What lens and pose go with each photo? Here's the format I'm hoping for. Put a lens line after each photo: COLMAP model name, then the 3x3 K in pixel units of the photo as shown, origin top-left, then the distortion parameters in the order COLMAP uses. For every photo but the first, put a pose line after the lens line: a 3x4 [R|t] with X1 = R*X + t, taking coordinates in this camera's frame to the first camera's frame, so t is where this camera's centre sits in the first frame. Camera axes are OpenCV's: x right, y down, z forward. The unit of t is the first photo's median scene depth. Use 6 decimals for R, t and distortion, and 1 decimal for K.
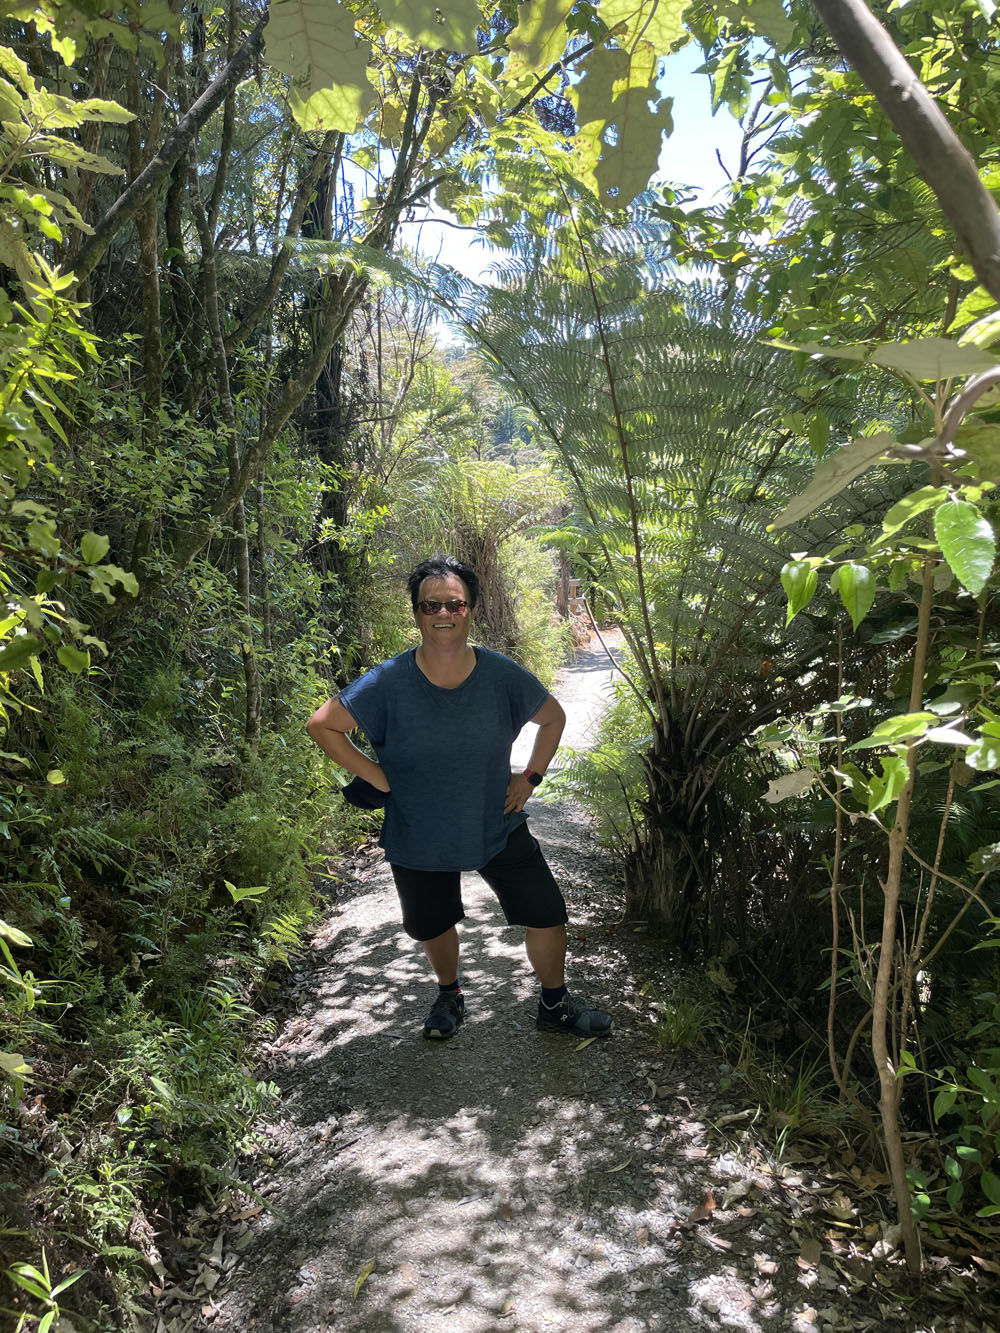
lens RADIAL K [[1009.7, 0, 497.8], [0, 1009.7, 667.6], [0, 0, 1]] dist [0.091495, -0.026984]
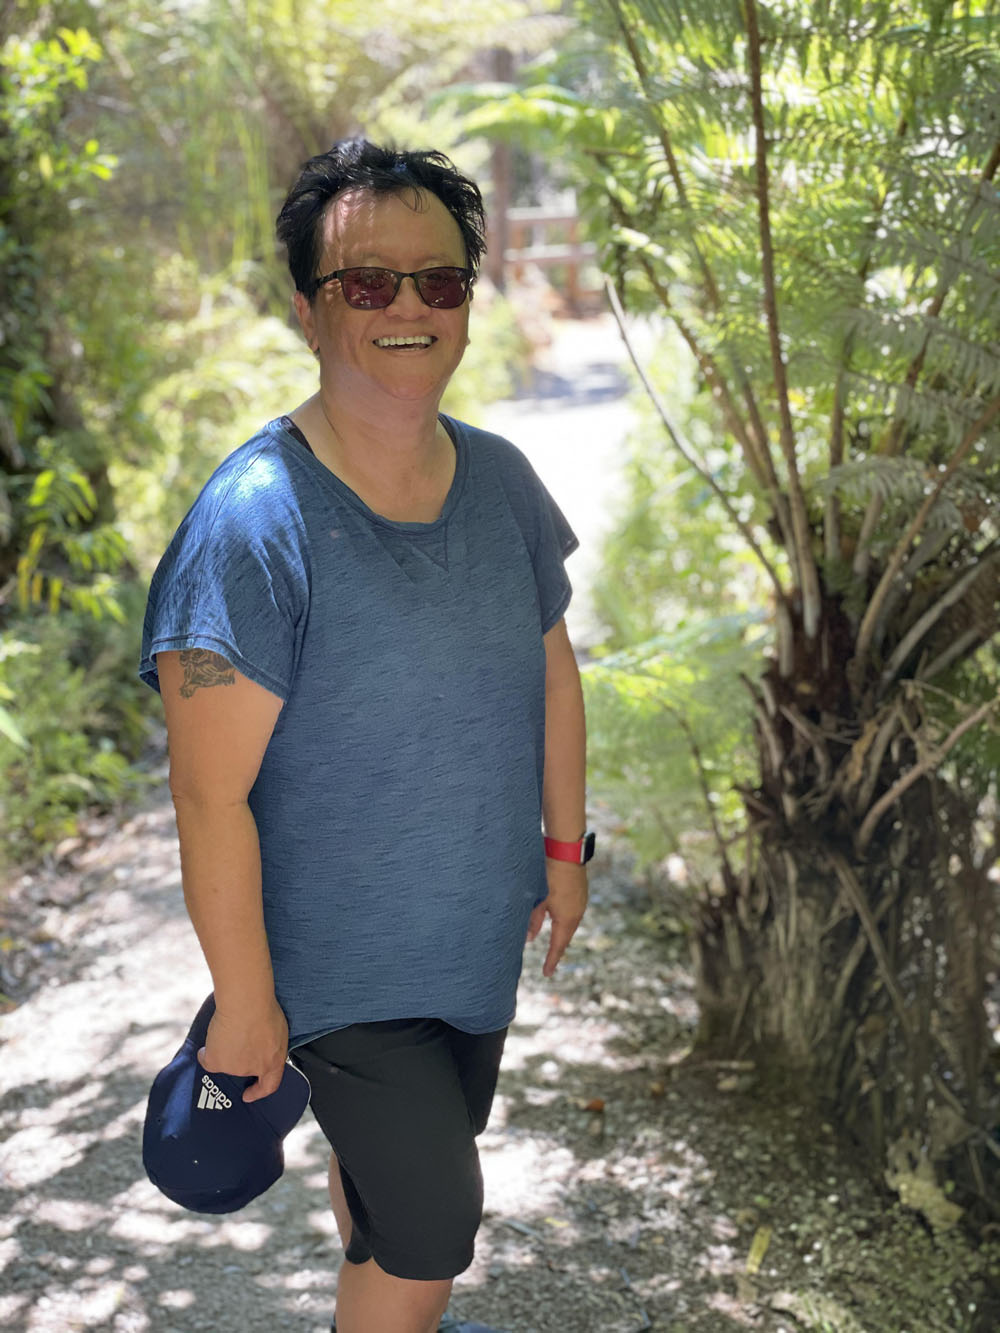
lens RADIAL K [[2007.9, 0, 553.2], [0, 2007.9, 671.5], [0, 0, 1]] dist [0.020063, 0.000000]
pose [[0.995461, -0.020672, 0.092894, -0.007685], [0.007616, 0.990297, 0.138759, -0.026119], [-0.094861, -0.137422, 0.985960, 0.230368]]
